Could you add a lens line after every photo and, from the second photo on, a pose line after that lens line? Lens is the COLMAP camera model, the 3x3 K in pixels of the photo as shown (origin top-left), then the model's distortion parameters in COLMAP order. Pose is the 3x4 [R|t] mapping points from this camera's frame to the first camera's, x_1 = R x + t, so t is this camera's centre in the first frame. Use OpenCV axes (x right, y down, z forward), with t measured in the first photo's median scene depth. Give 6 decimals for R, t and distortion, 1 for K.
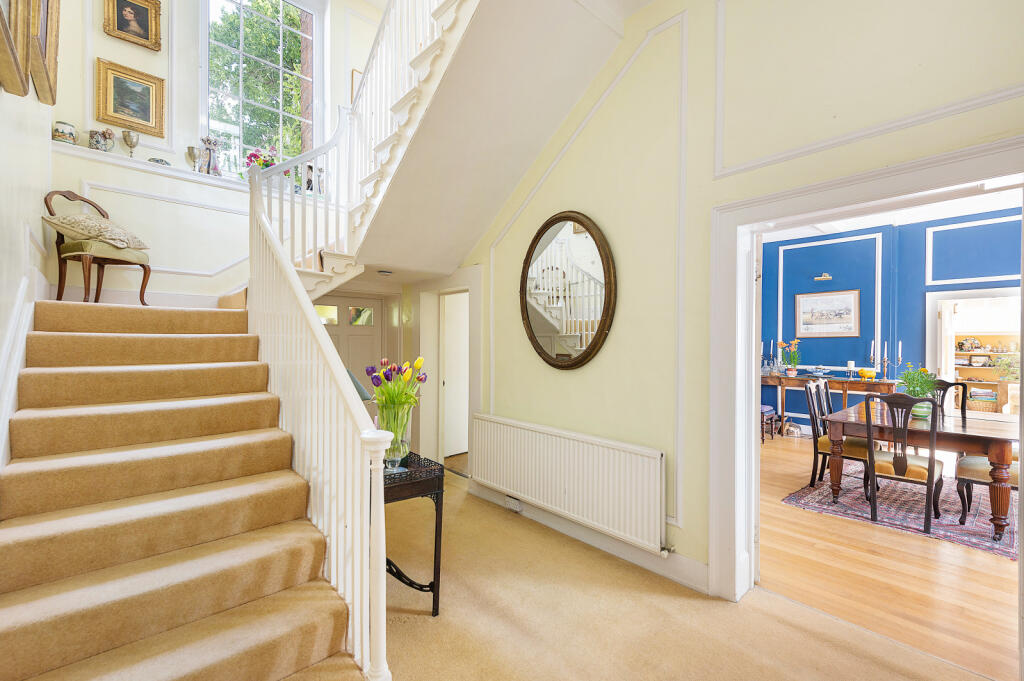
lens RADIAL K [[436.5, 0, 510.9], [0, 436.5, 341.9], [0, 0, 1]] dist [0.003056, -0.000133]
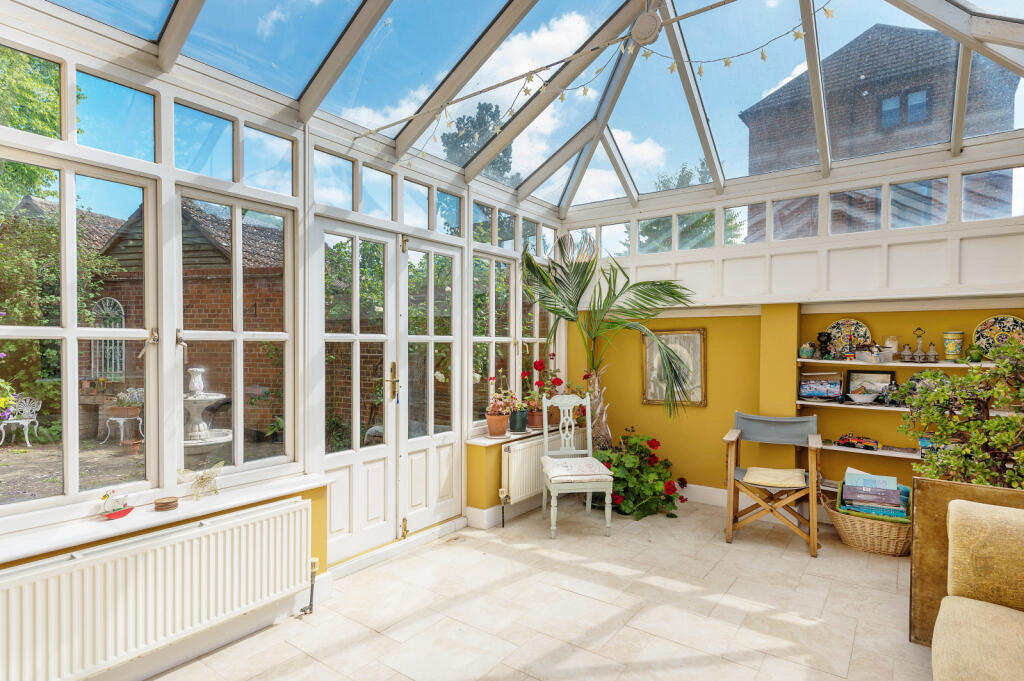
lens RADIAL K [[541.5, 0, 510.7], [0, 541.5, 348.0], [0, 0, 1]] dist [-0.000948, -0.000099]
pose [[0.981037, 0.005748, 0.193735, 1.034349], [-0.006928, 0.999961, 0.005413, 0.018961], [-0.193696, -0.006652, 0.981039, 0.928126]]
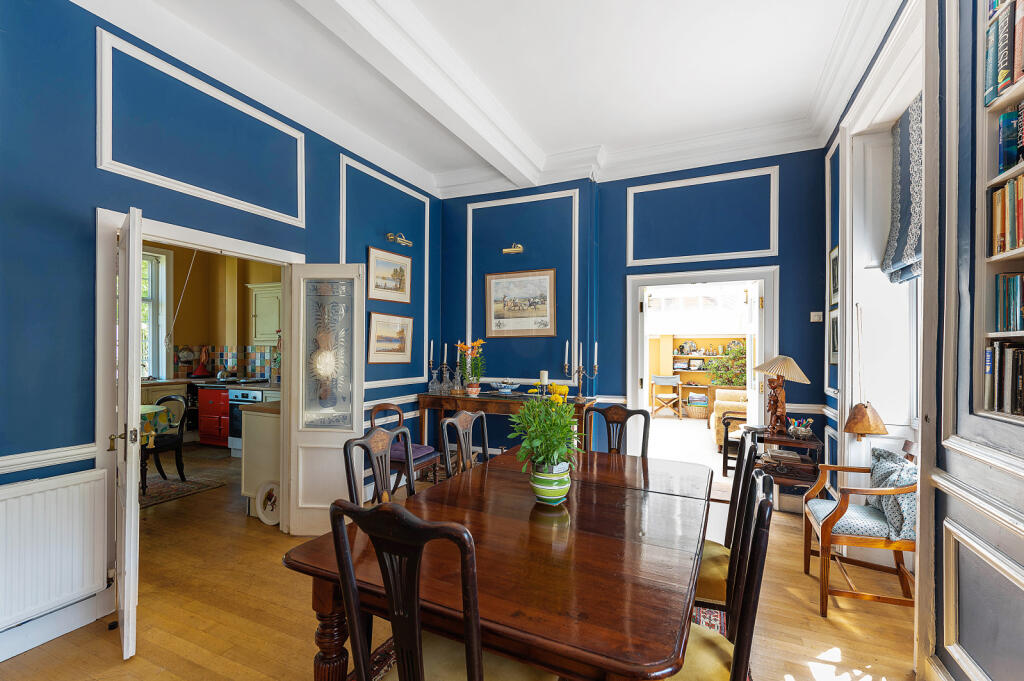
lens RADIAL K [[448.2, 0, 512.4], [0, 448.2, 342.9], [0, 0, 1]] dist [0.001178, 0.000019]
pose [[0.919186, 0.004777, 0.393794, 0.438014], [-0.002789, 0.999980, -0.005623, 0.003760], [-0.393814, 0.004070, 0.919181, 0.354934]]
